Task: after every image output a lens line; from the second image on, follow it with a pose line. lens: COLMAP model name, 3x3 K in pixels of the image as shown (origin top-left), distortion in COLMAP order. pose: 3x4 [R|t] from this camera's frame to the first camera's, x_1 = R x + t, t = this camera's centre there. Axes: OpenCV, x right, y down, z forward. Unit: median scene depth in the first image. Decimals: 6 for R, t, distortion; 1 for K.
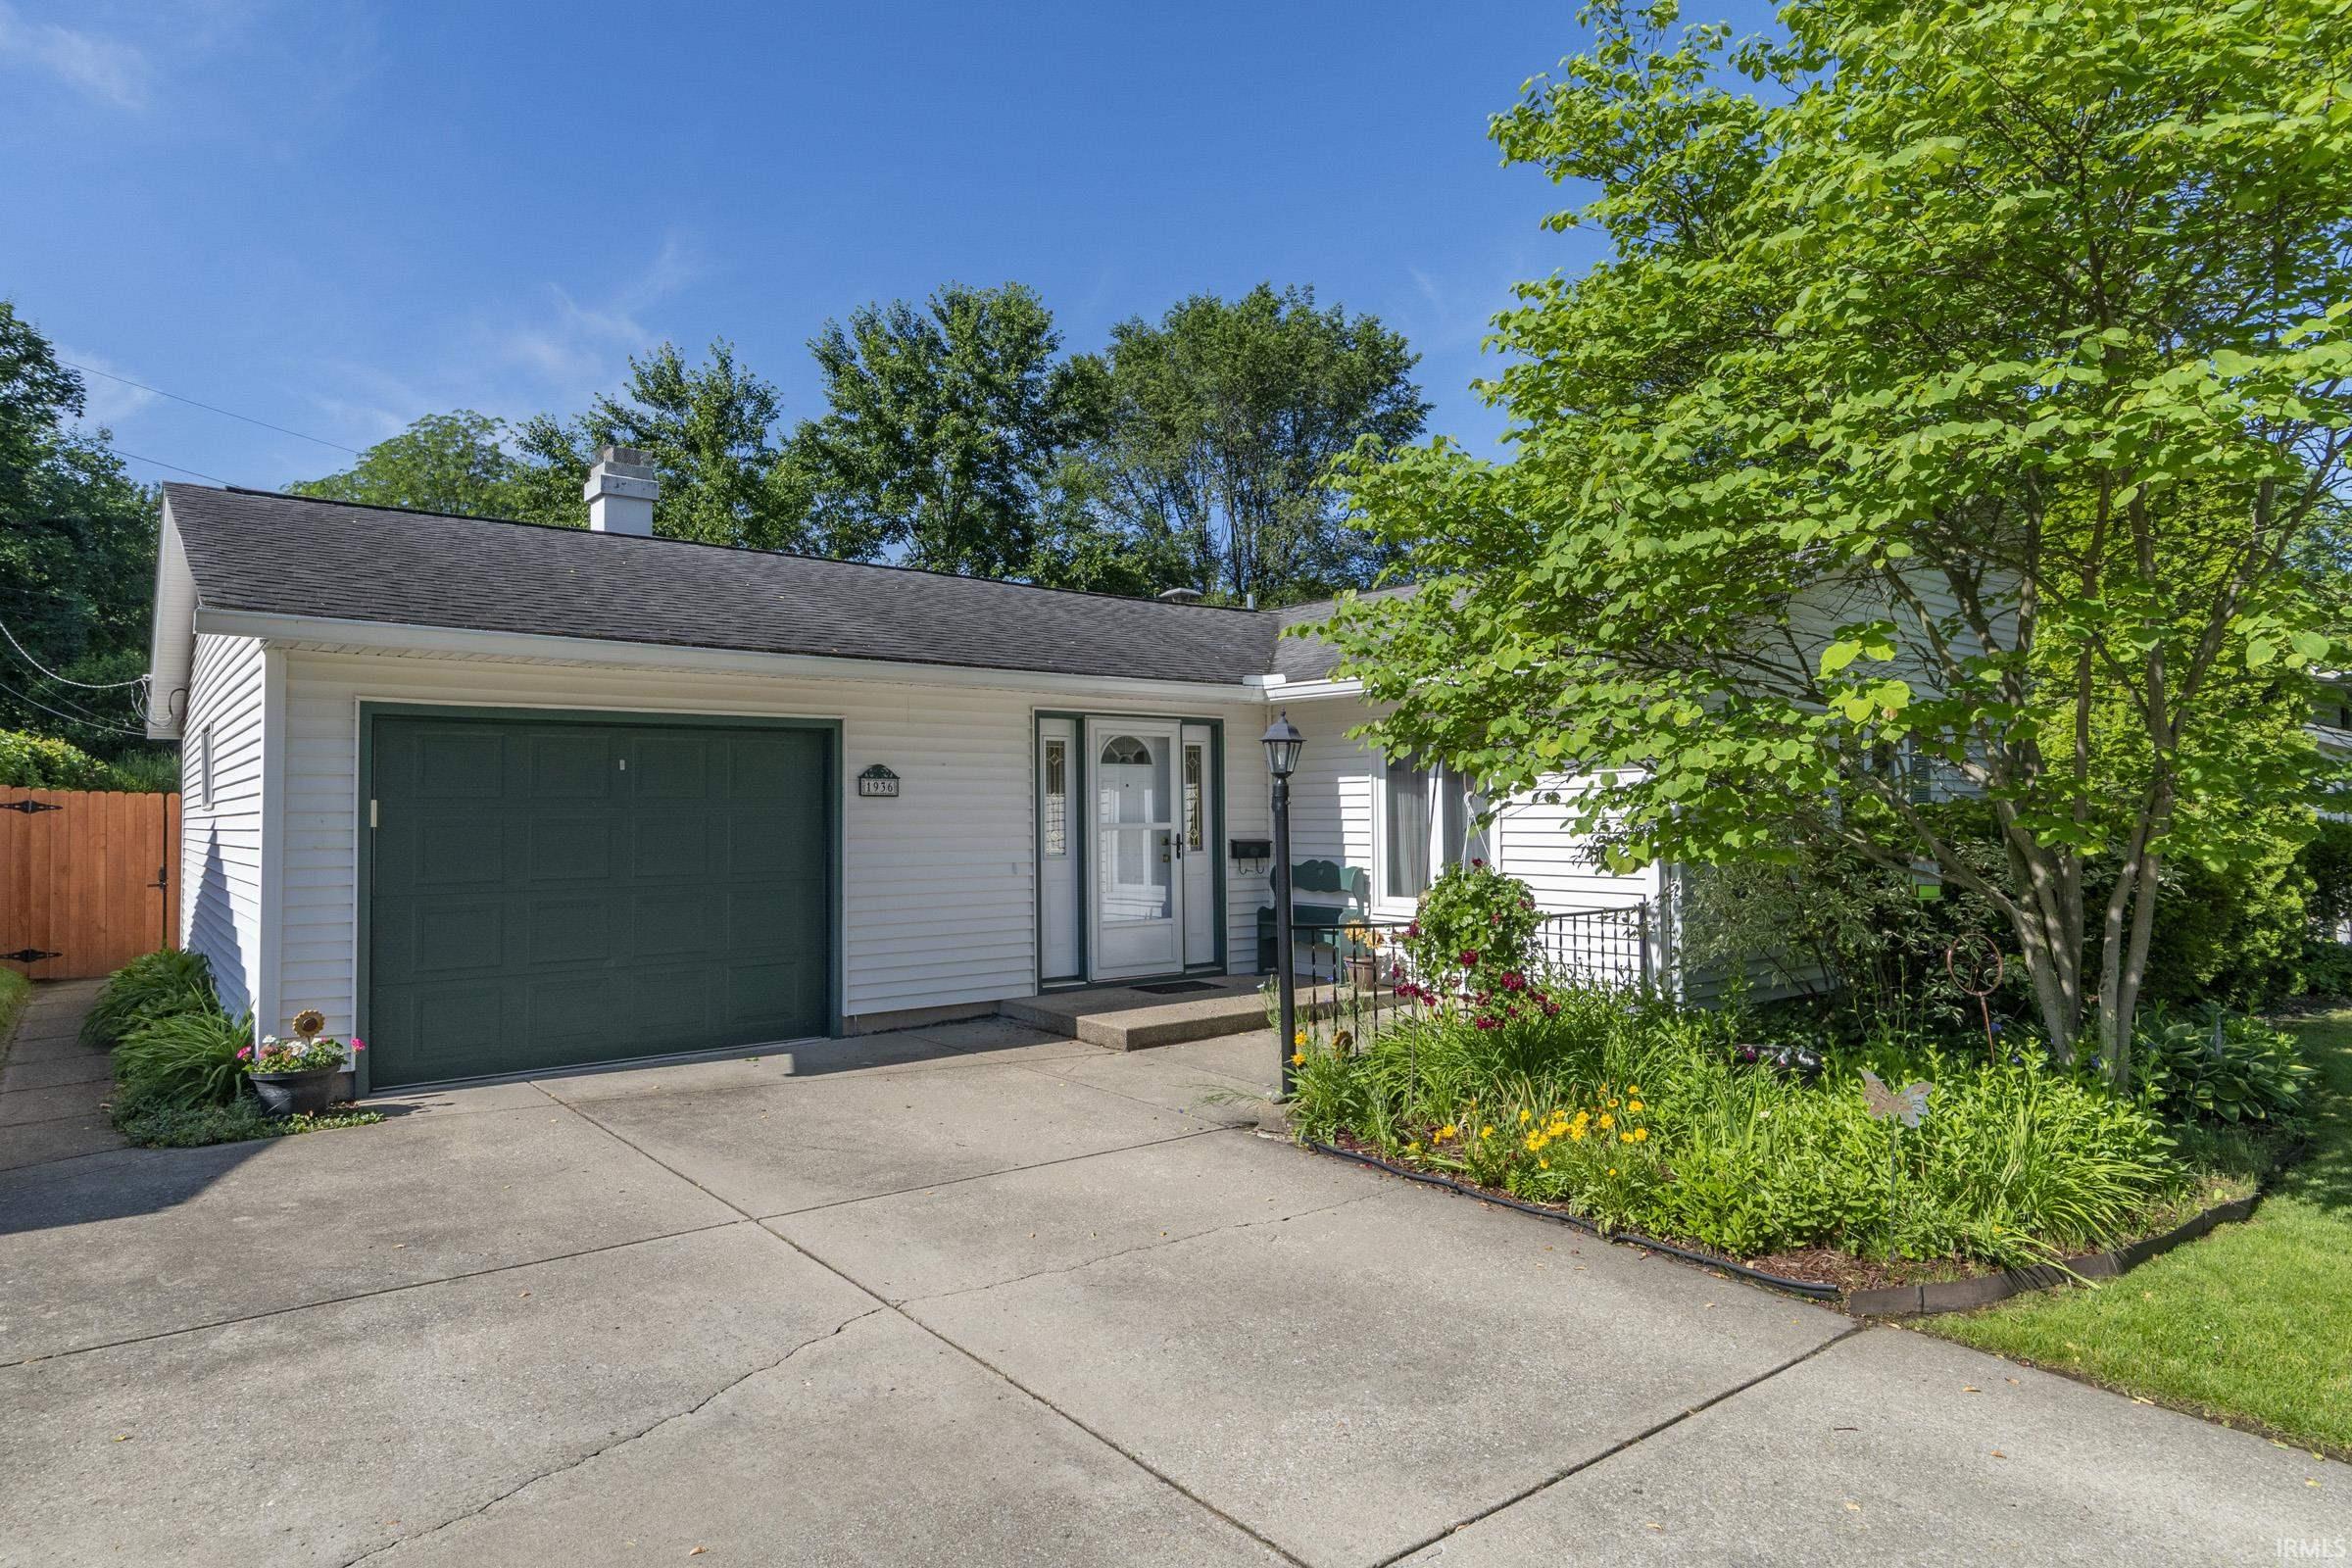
lens RADIAL K [[1373.0, 0, 1176.0], [0, 1373.0, 784.0], [0, 0, 1]] dist [-0.000112, -0.025201]
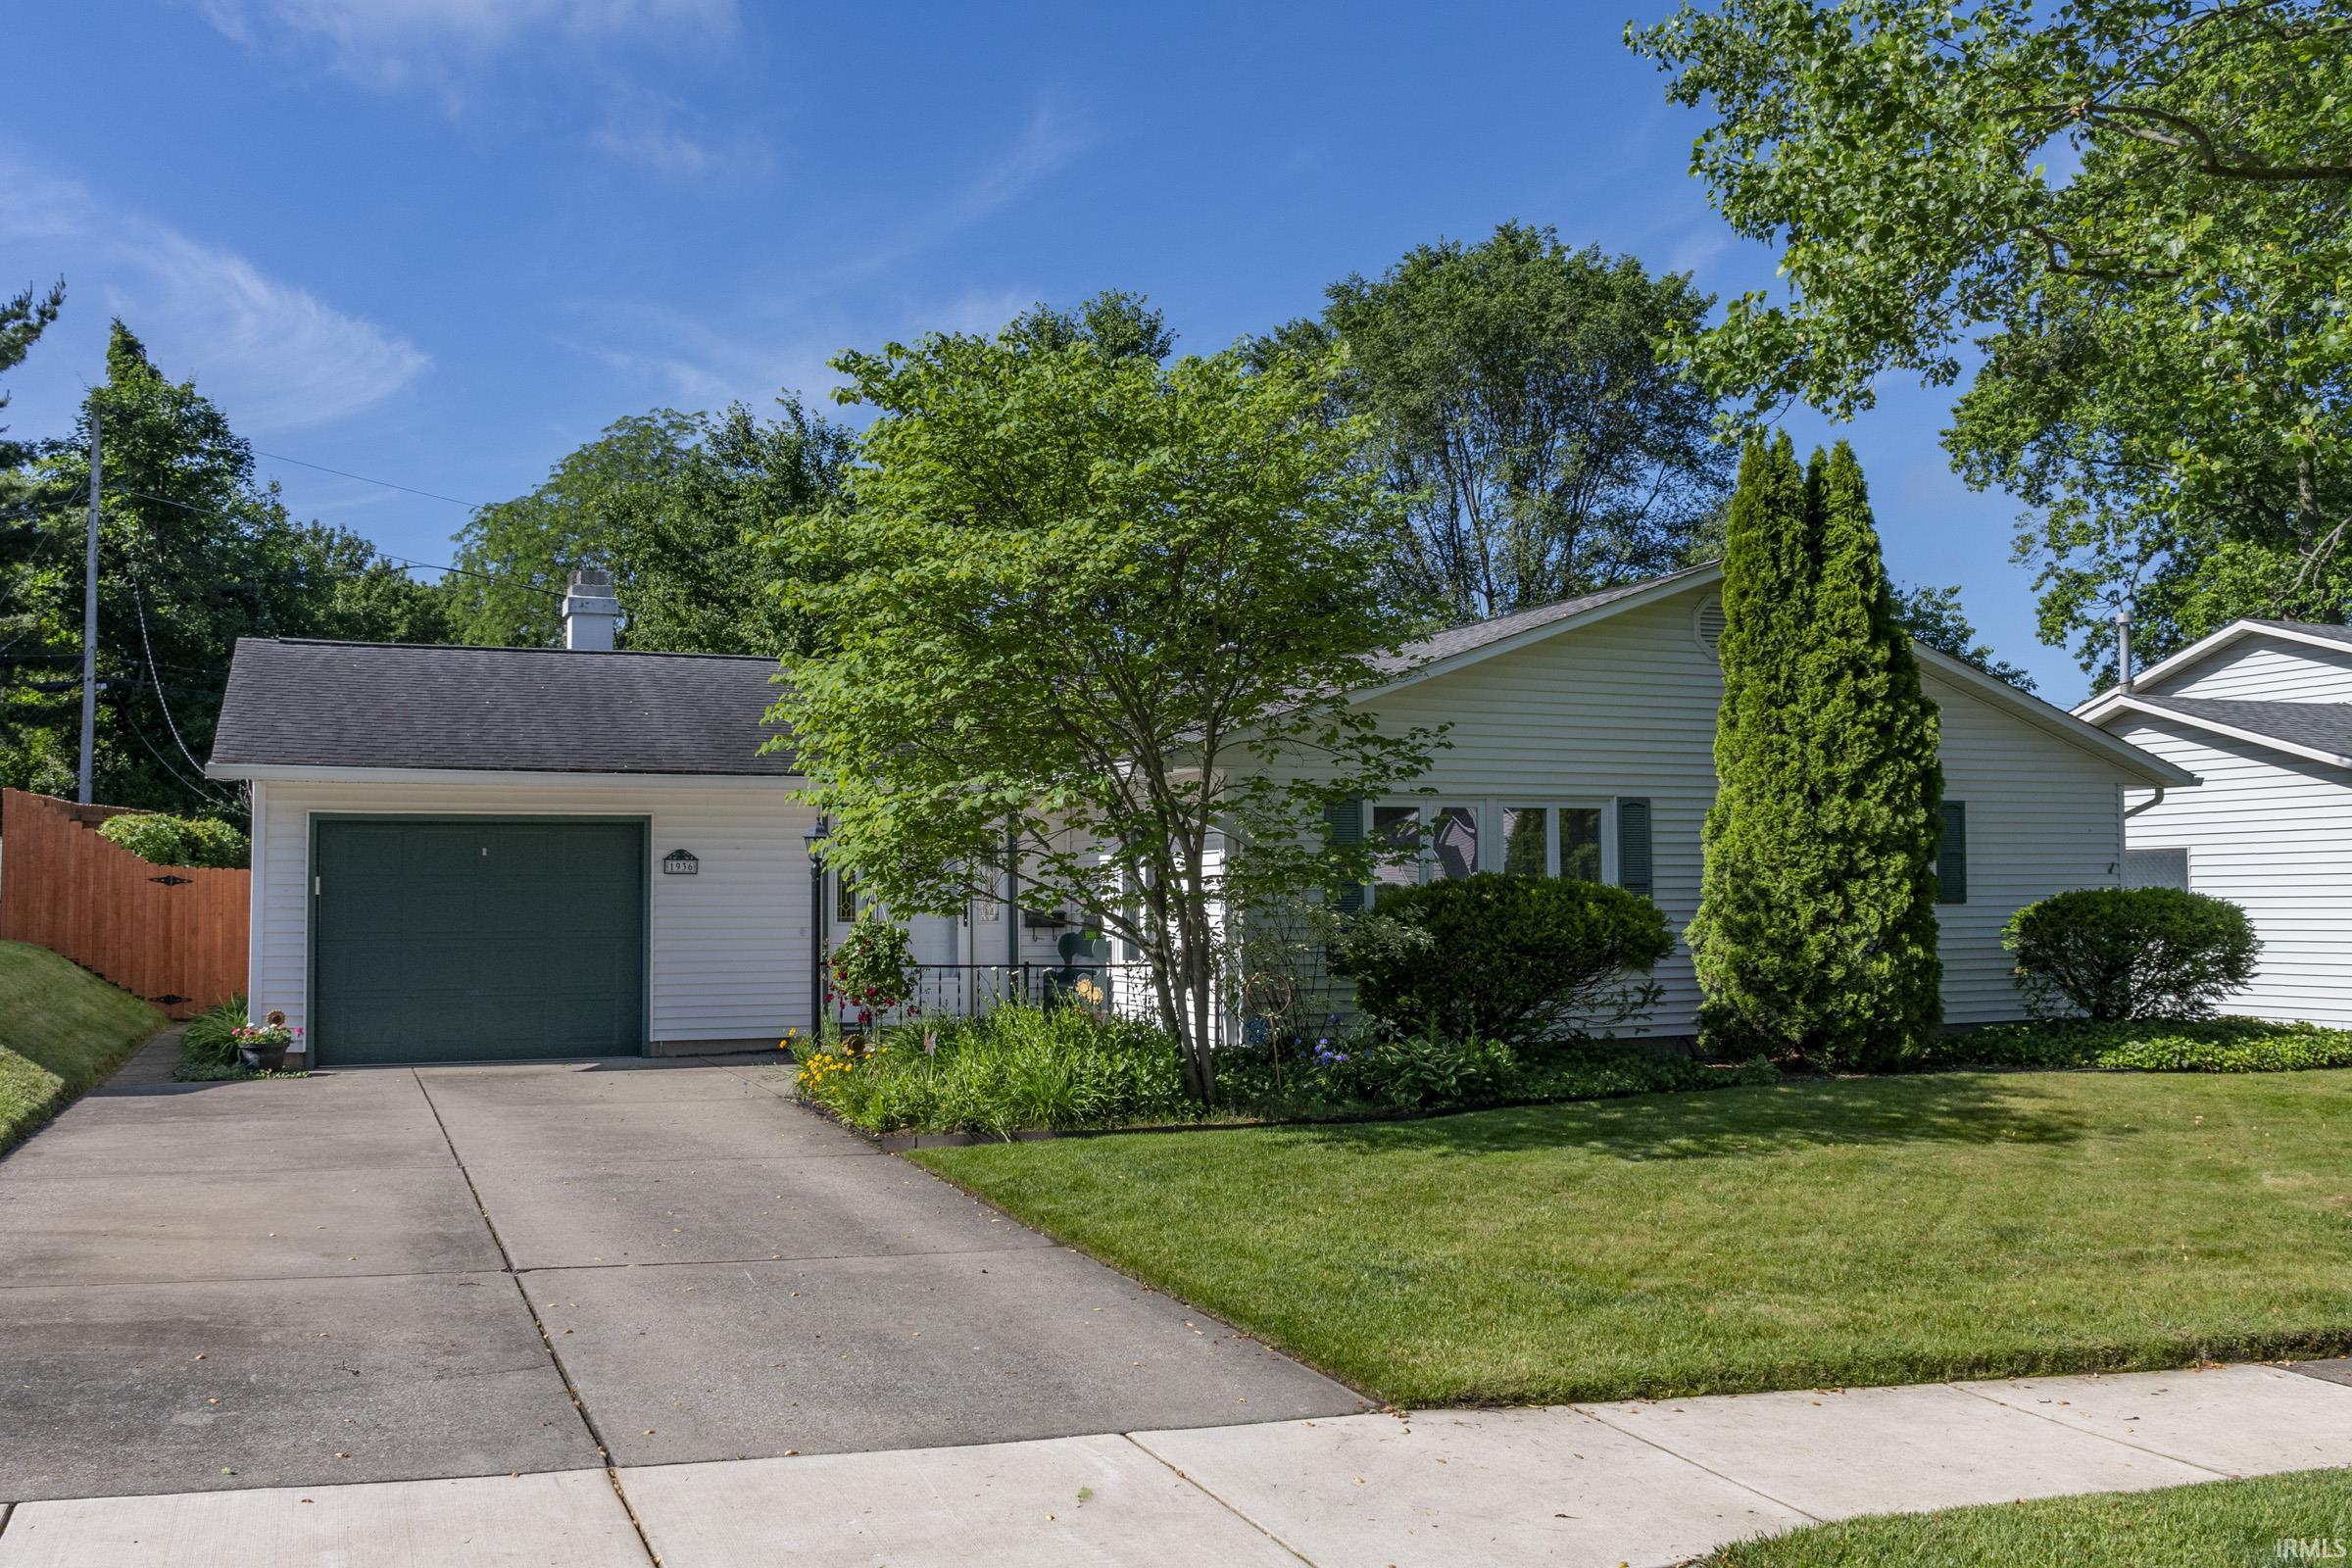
lens RADIAL K [[2072.2, 0, 1176.0], [0, 2072.2, 784.0], [0, 0, 1]] dist [-0.086431, -0.003223]
pose [[0.962218, -0.015388, -0.271845, 0.756523], [0.007392, 0.999510, -0.030413, -0.013086], [0.272180, 0.027255, 0.961860, -0.741516]]
